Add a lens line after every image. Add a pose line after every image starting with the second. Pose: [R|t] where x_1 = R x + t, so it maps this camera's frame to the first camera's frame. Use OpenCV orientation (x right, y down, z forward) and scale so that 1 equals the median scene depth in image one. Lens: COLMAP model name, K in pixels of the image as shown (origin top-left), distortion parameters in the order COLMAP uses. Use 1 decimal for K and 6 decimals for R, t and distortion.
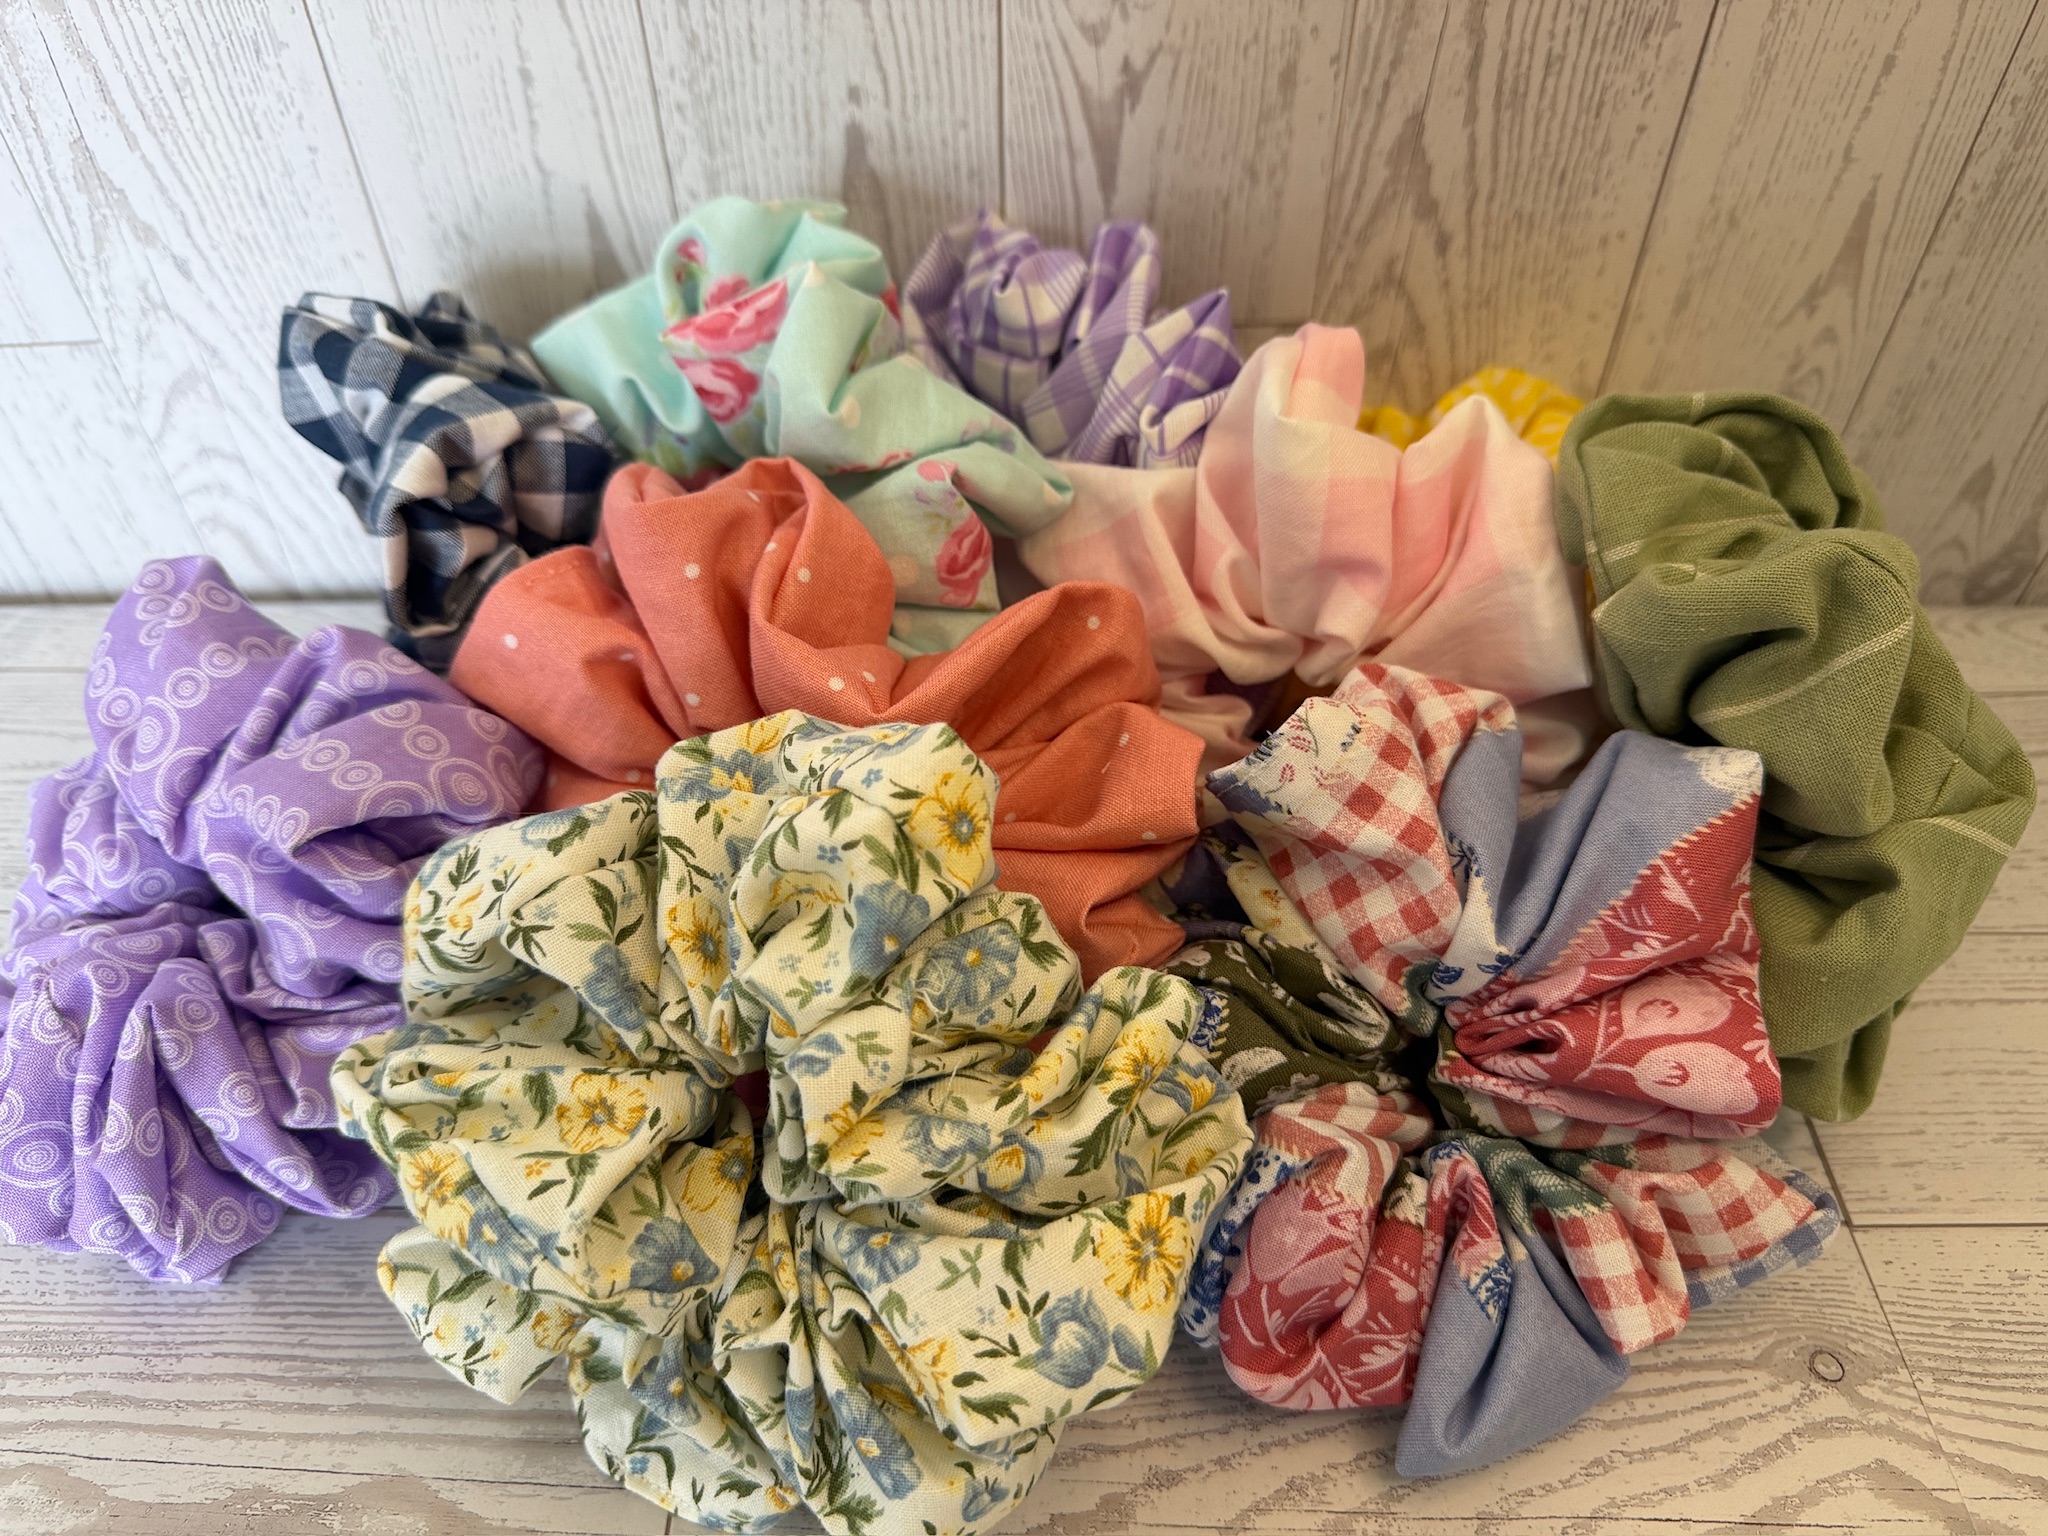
lens RADIAL K [[1461.4, 0, 1045.5], [0, 1461.4, 763.2], [0, 0, 1]] dist [-0.049768, 0.012961]
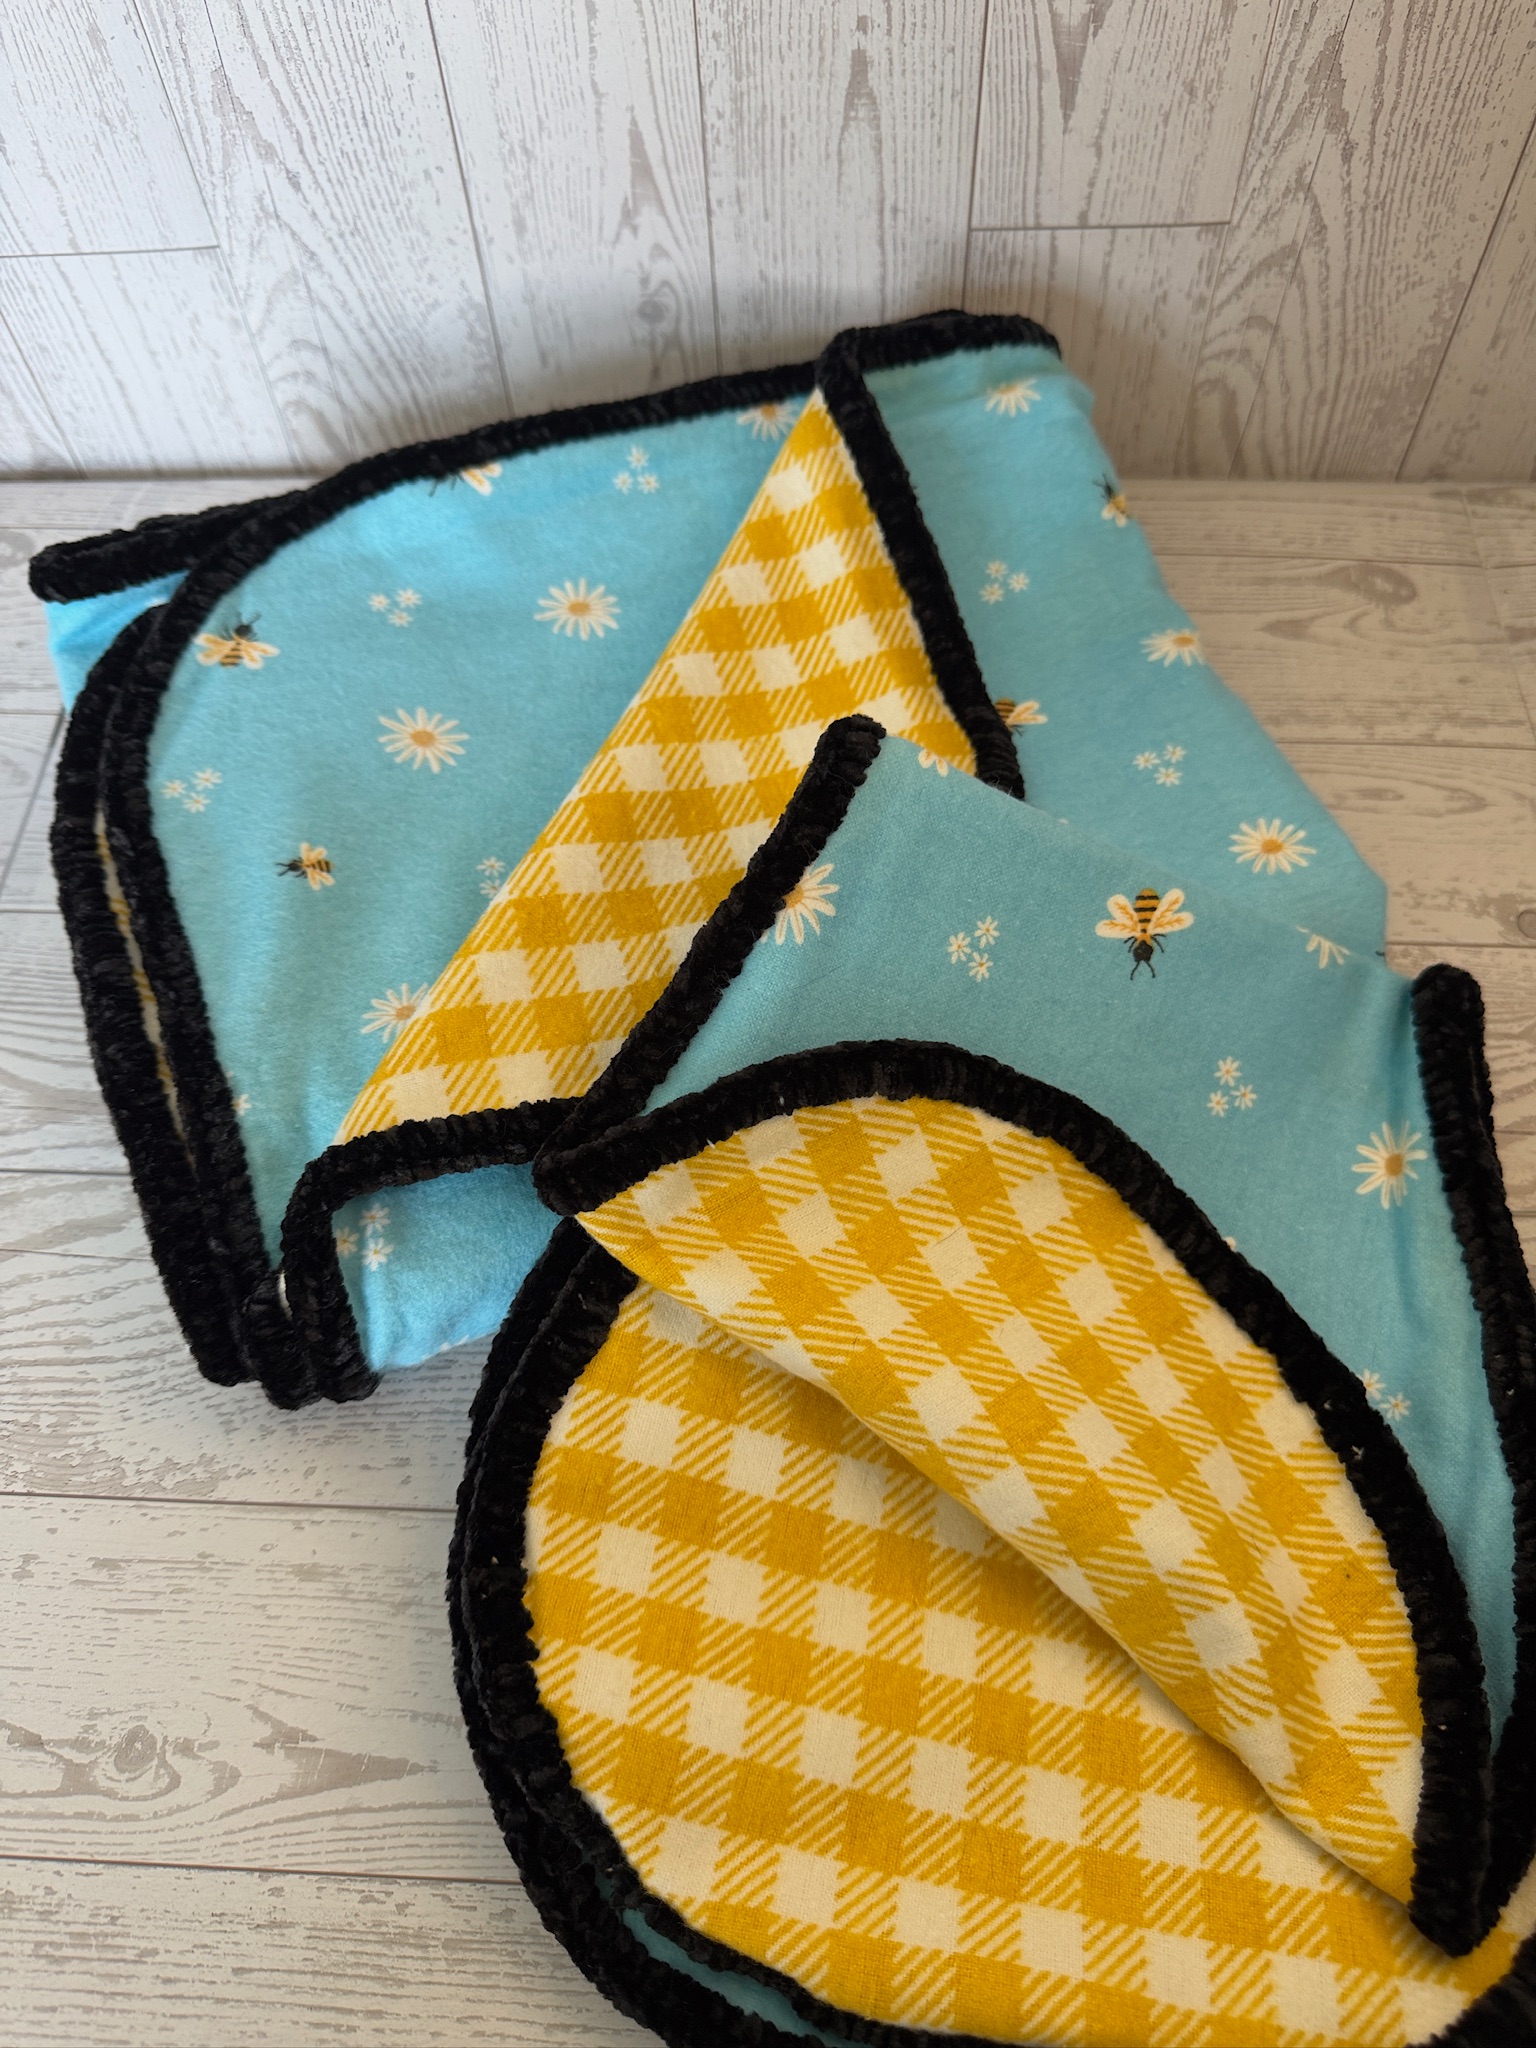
lens RADIAL K [[1461.4, 0, 795.4], [0, 1461.4, 1014.1], [0, 0, 1]] dist [-0.049768, 0.012961]
pose [[0.998759, 0.015391, -0.047369, -0.117235], [-0.004591, 0.975455, 0.220150, 0.077006], [0.049595, -0.219659, 0.974315, -0.332327]]
